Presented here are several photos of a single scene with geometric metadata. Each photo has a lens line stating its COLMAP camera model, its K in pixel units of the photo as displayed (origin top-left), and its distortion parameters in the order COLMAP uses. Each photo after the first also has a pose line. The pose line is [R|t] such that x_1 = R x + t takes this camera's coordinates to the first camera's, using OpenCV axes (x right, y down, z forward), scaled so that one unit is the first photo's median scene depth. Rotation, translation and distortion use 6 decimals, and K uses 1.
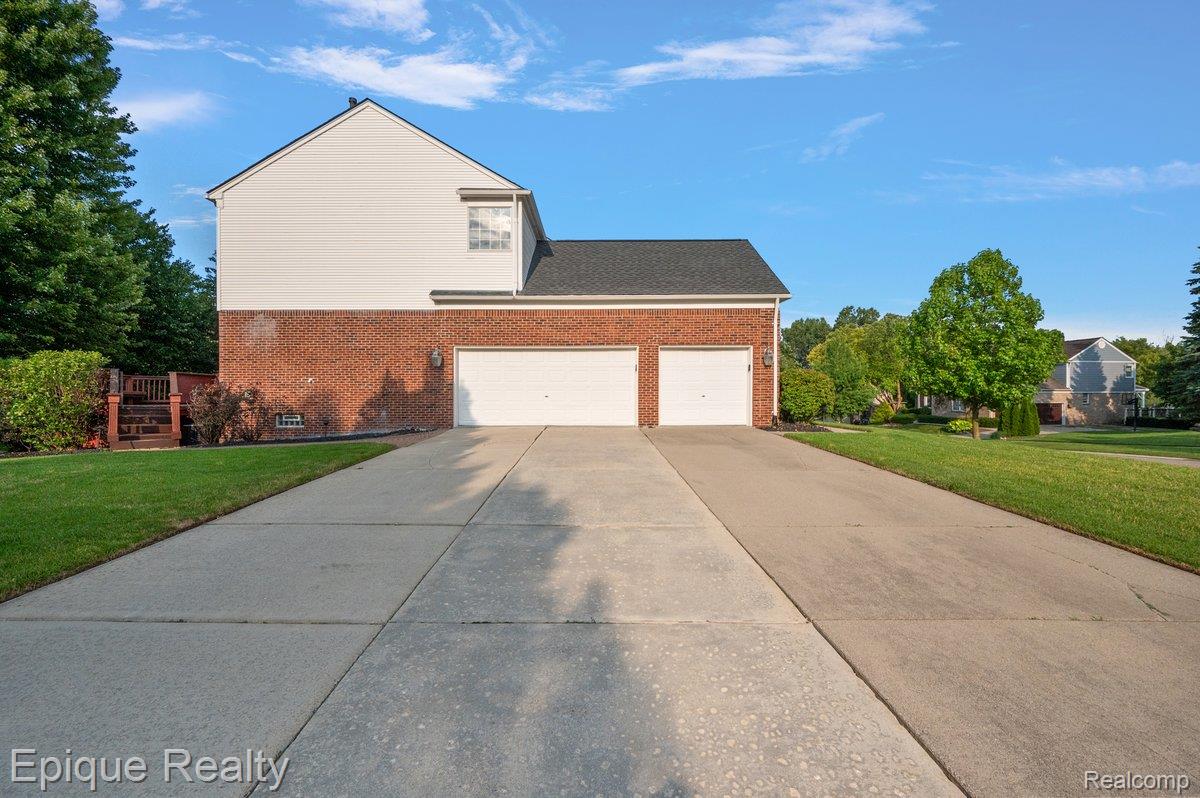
lens RADIAL K [[477.7, 0, 586.4], [0, 477.7, 386.0], [0, 0, 1]] dist [0.001988, 0.000246]
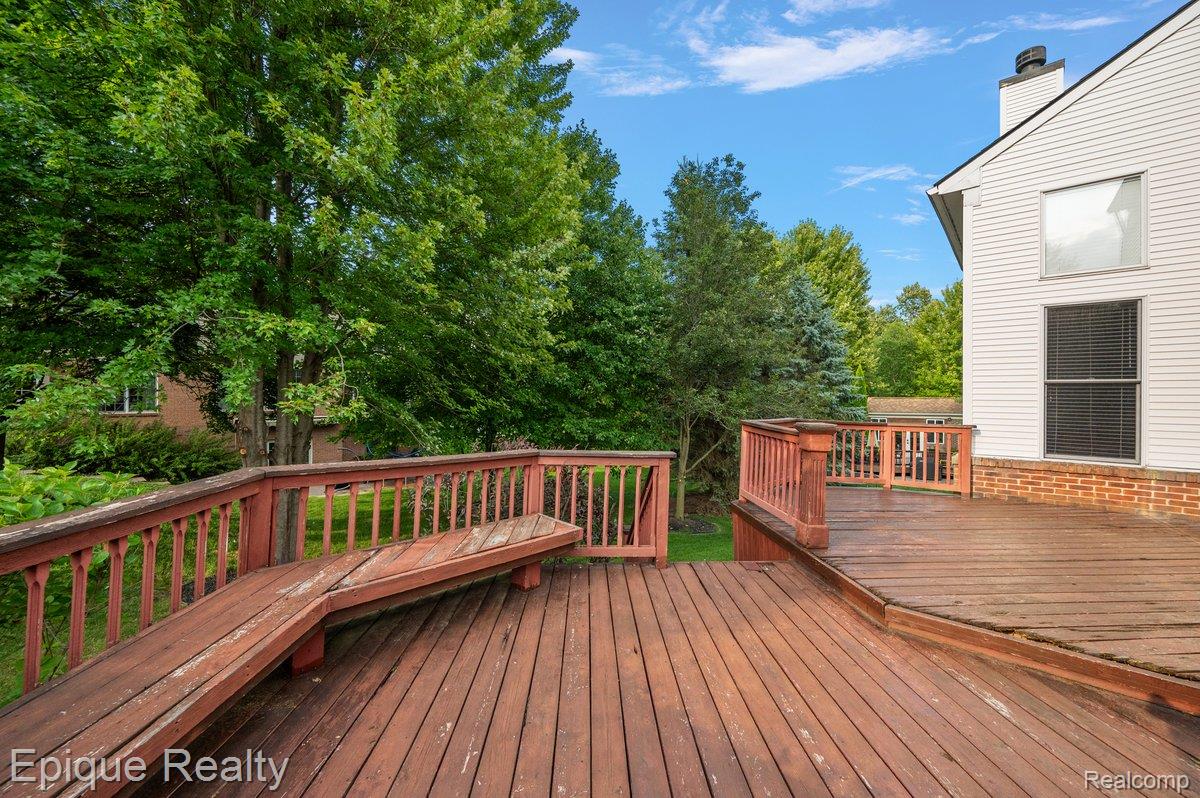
lens RADIAL K [[477.7, 0, 586.4], [0, 477.7, 386.0], [0, 0, 1]] dist [0.001988, 0.000246]
pose [[0.744335, 0.003662, -0.667797, -0.630268], [-0.007611, 0.999967, -0.003000, -0.046196], [0.667763, 0.007316, 0.744338, 0.683035]]
